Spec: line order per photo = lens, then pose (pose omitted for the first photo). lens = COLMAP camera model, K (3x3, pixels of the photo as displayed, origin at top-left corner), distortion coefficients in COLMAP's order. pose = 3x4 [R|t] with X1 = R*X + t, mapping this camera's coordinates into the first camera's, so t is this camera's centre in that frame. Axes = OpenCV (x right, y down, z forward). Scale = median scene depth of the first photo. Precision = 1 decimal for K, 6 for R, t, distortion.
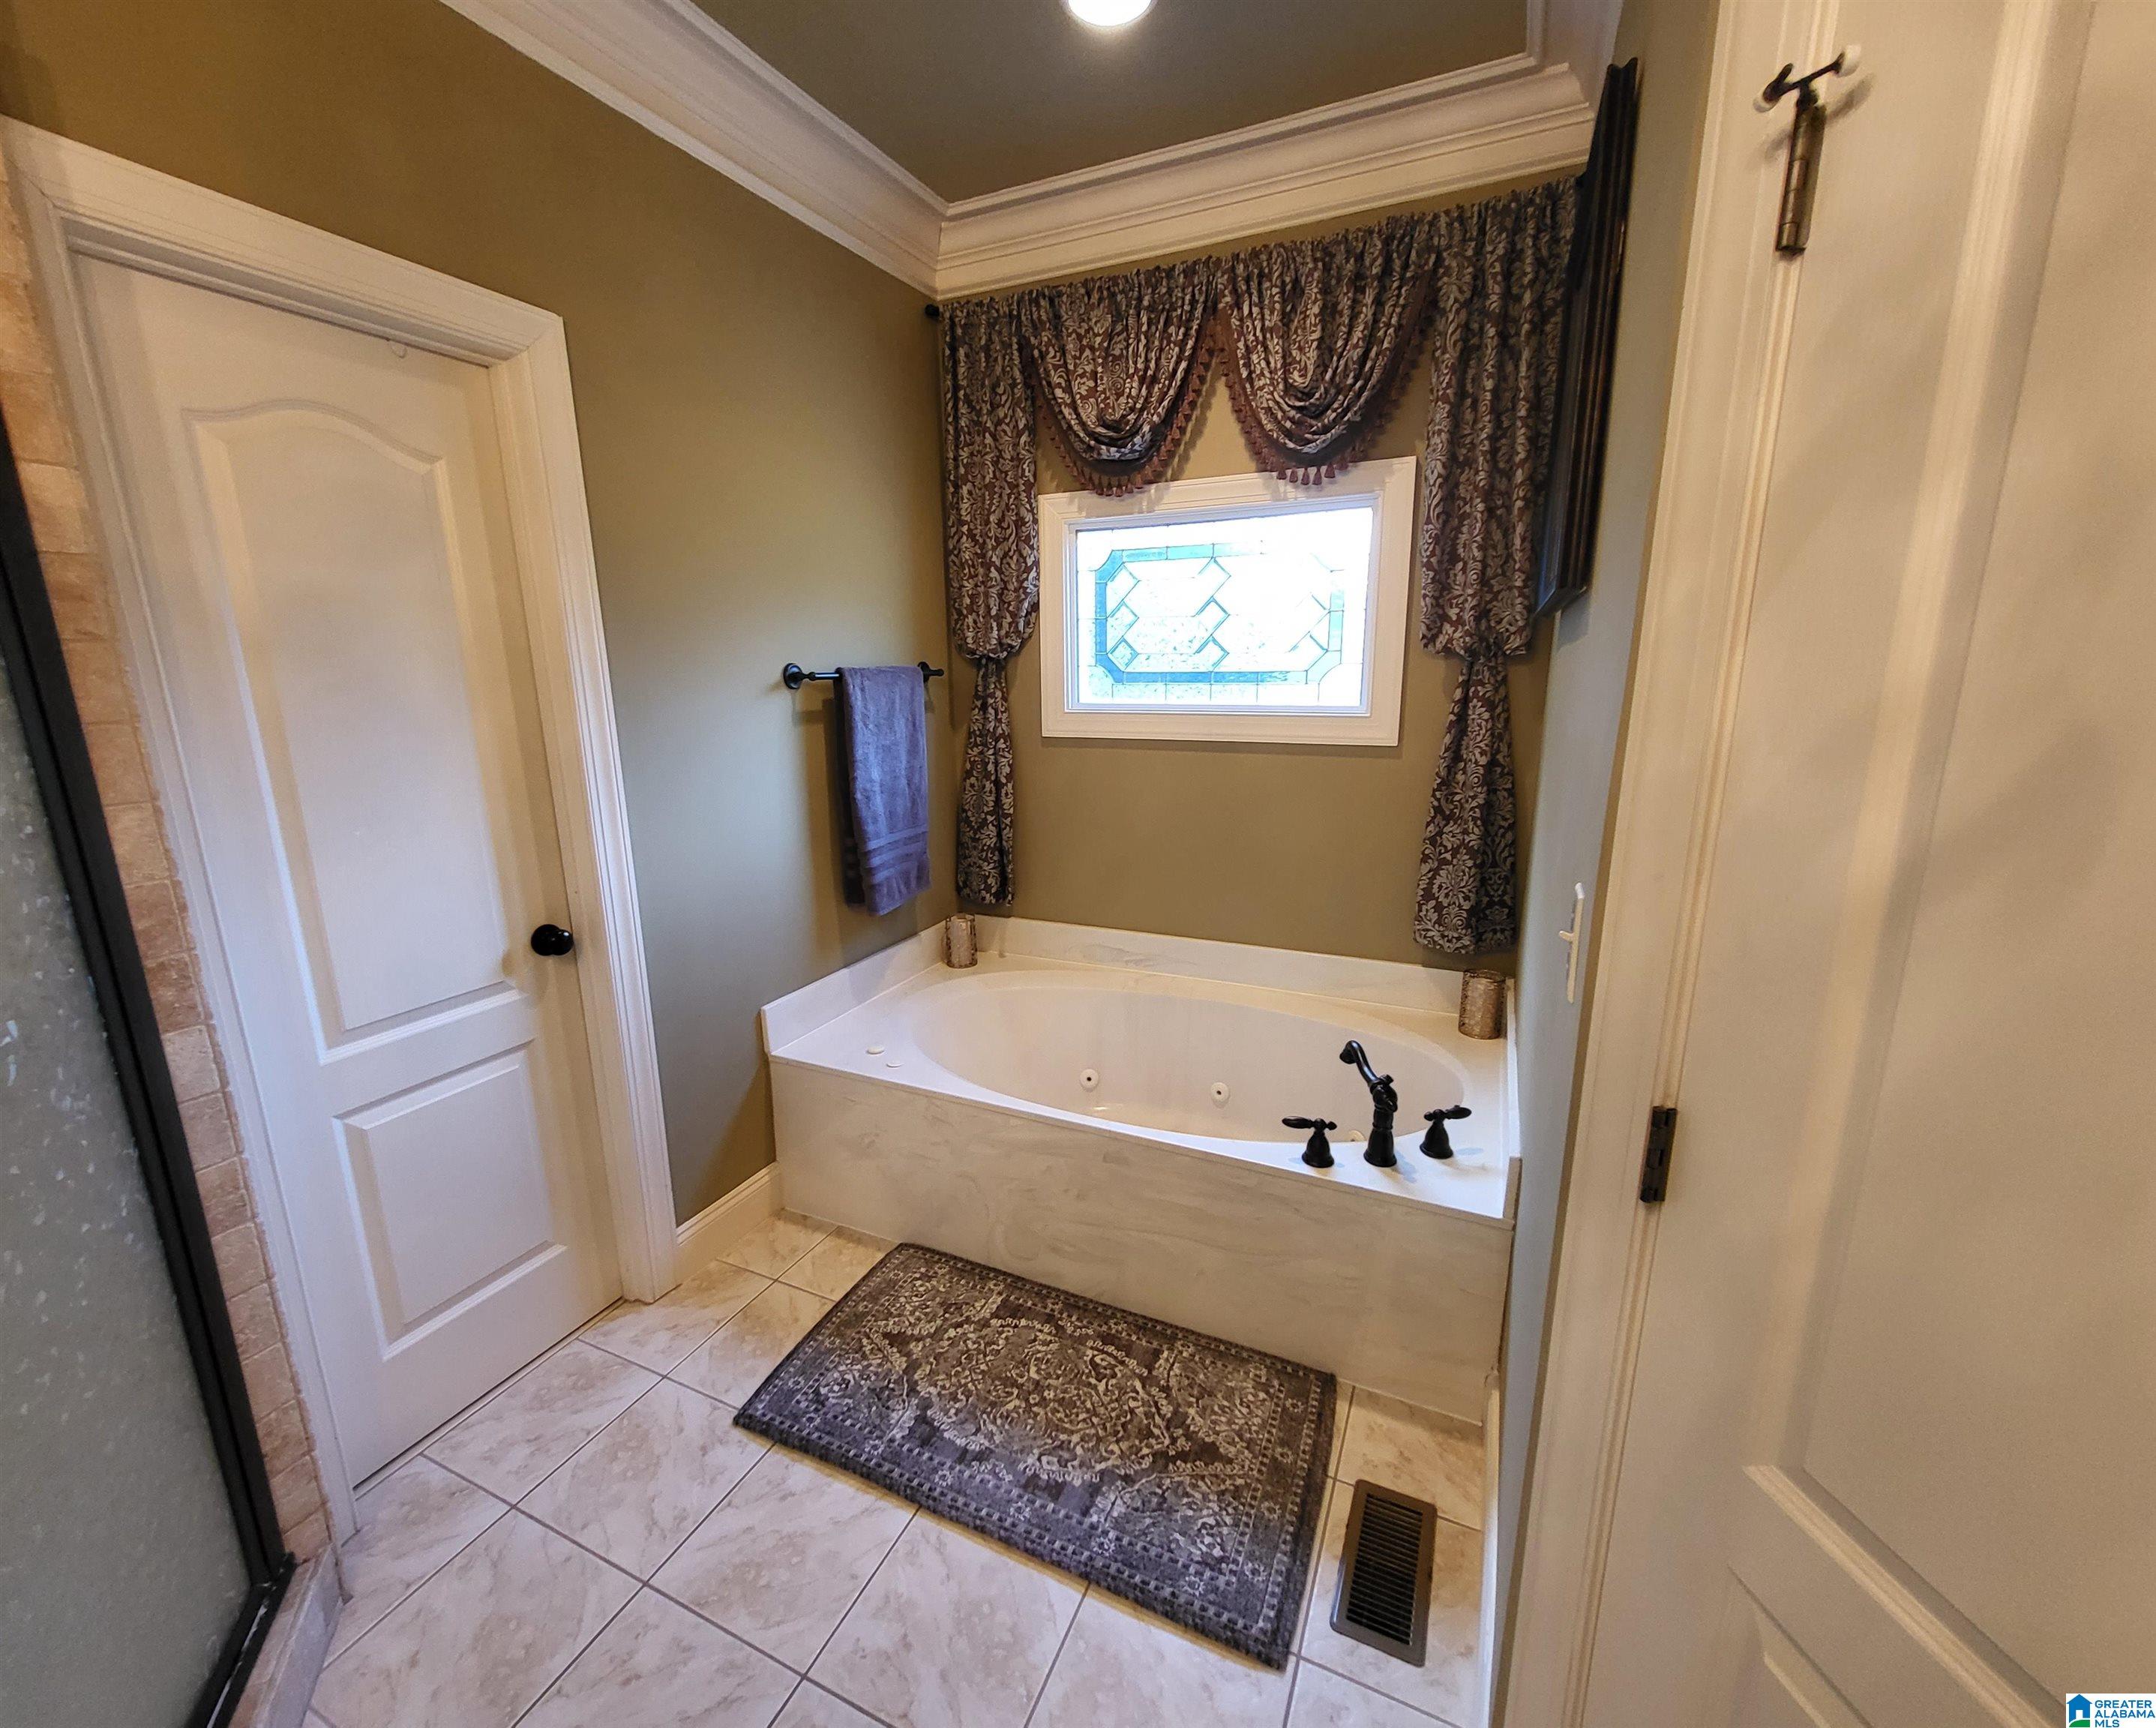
lens RADIAL K [[906.8, 0, 1064.0], [0, 906.8, 868.2], [0, 0, 1]] dist [-0.000646, -0.000491]
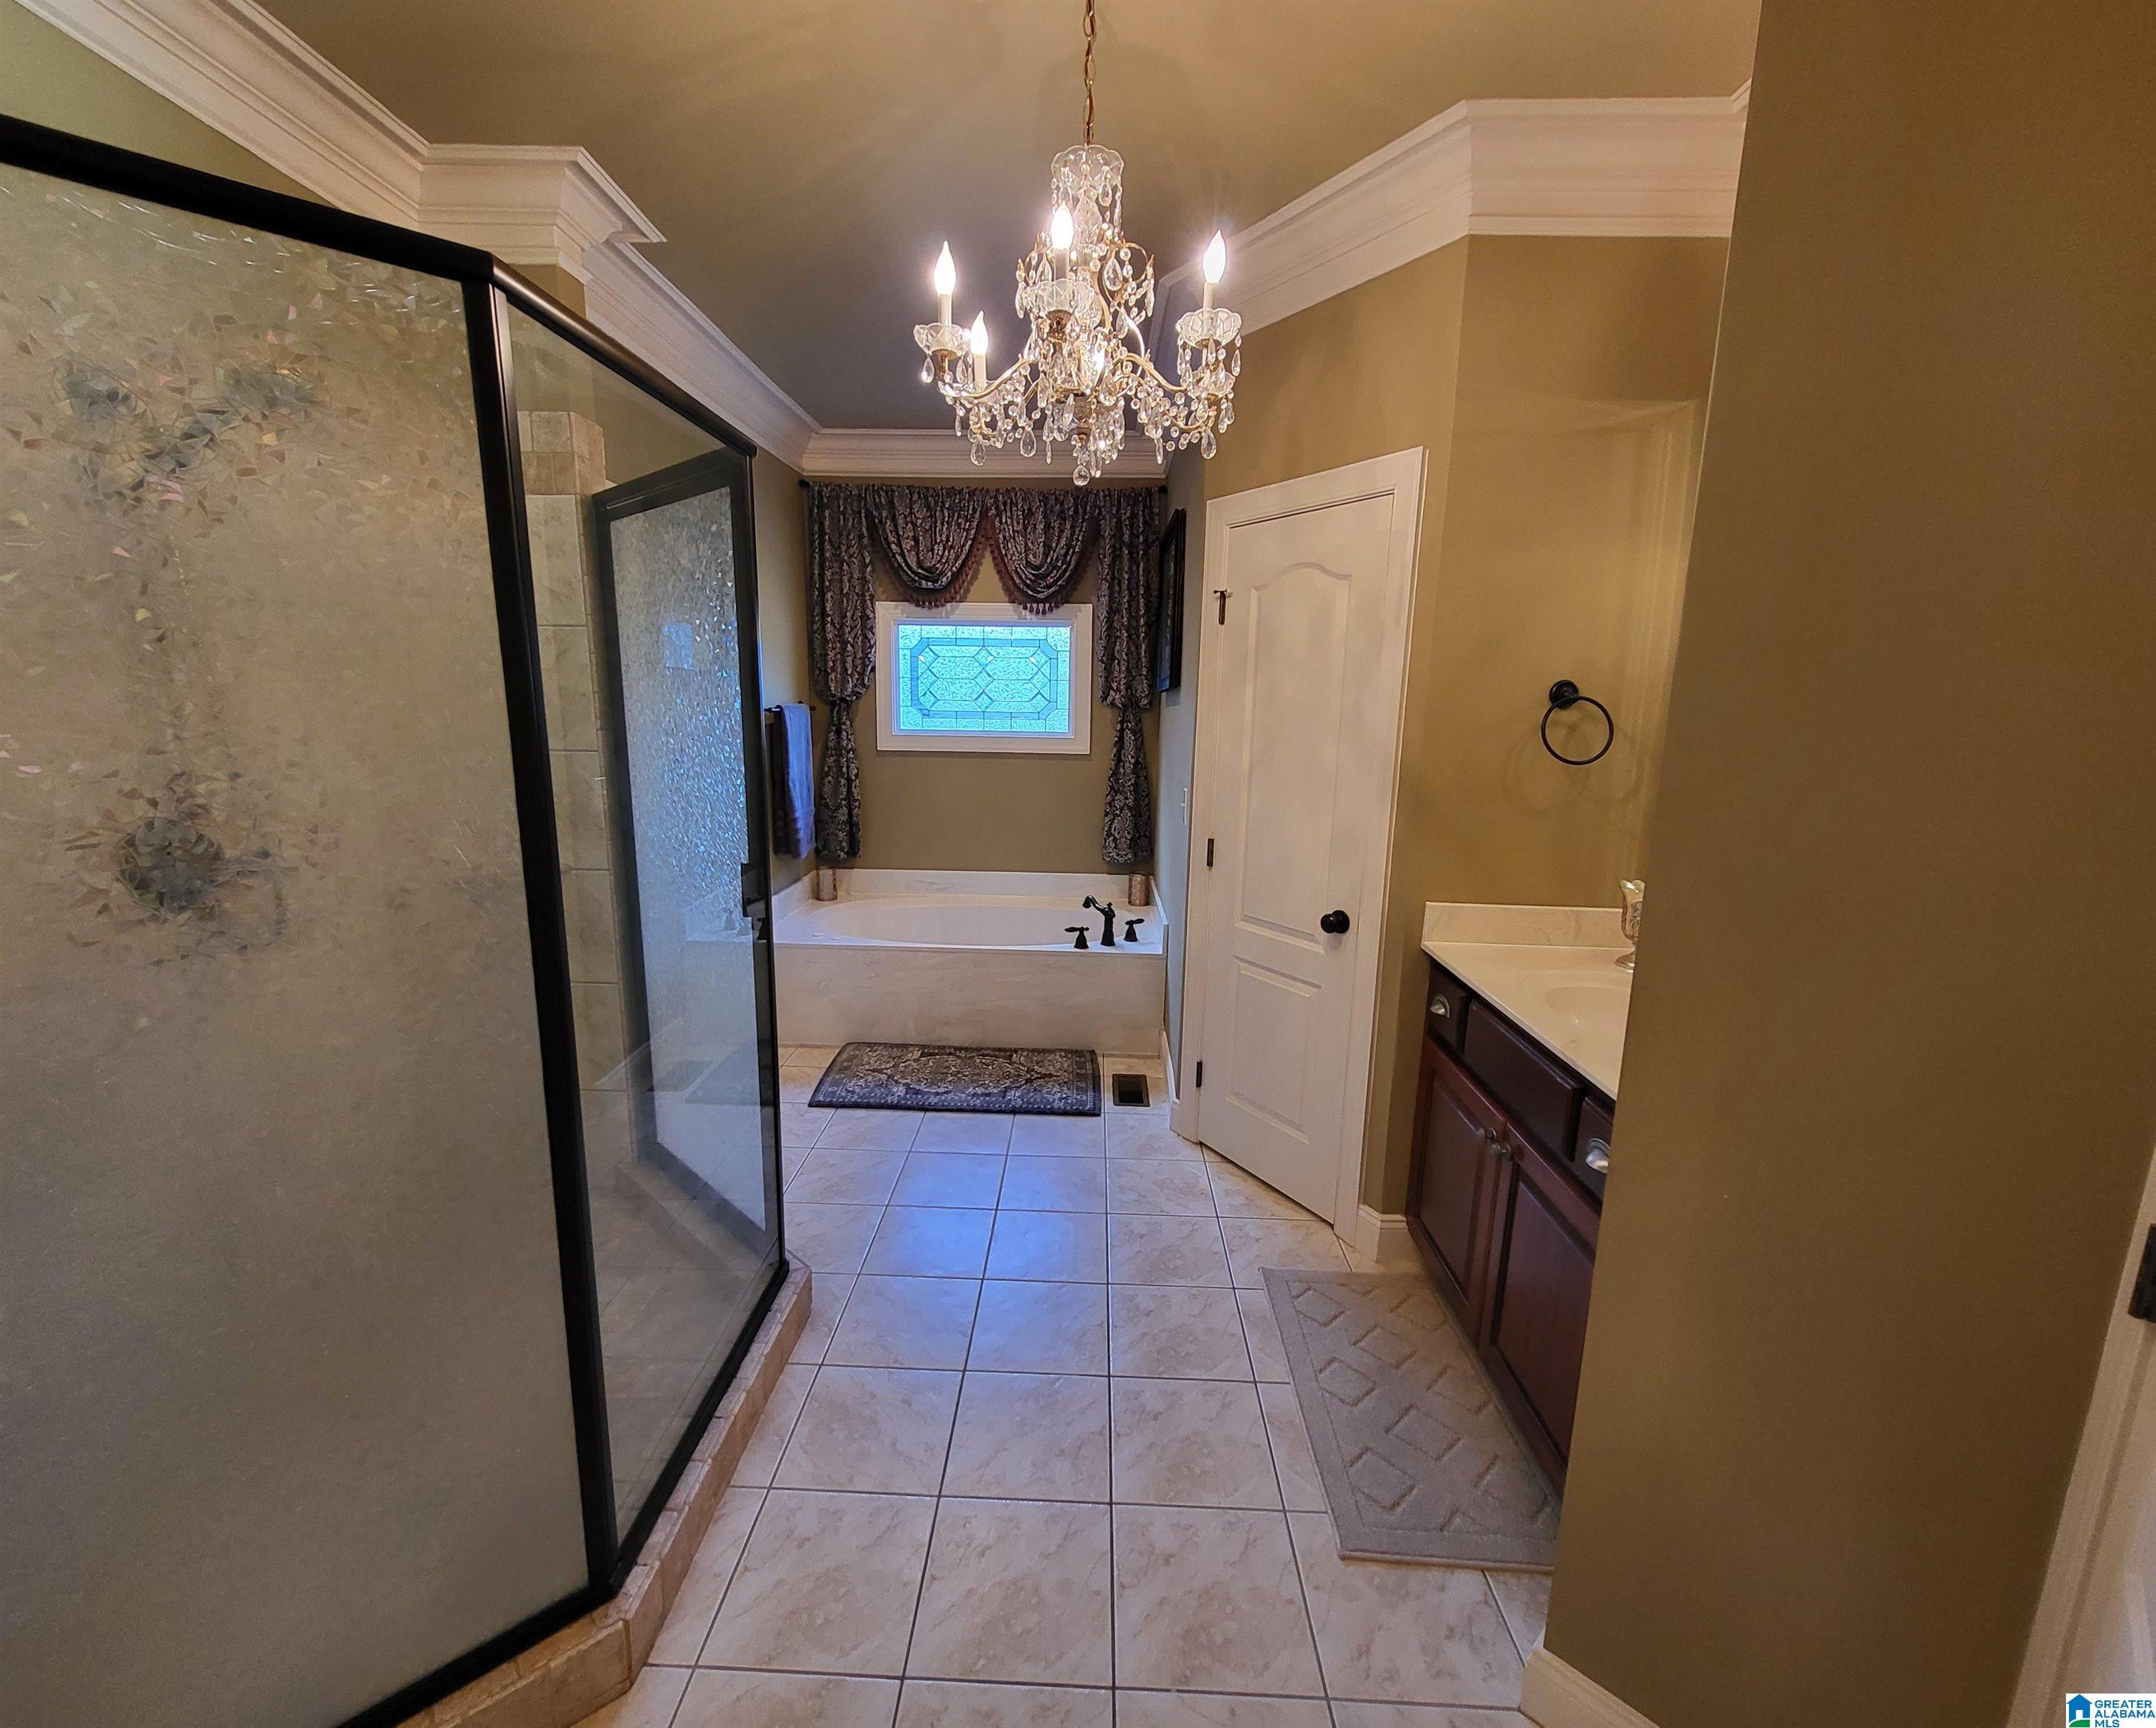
lens RADIAL K [[897.8, 0, 1068.2], [0, 897.8, 863.6], [0, 0, 1]] dist [0.001545, -0.000009]
pose [[0.916354, -0.044436, 0.397896, -0.438711], [0.060042, 0.997835, -0.026843, 0.143637], [-0.395841, 0.048489, 0.917038, -0.698803]]
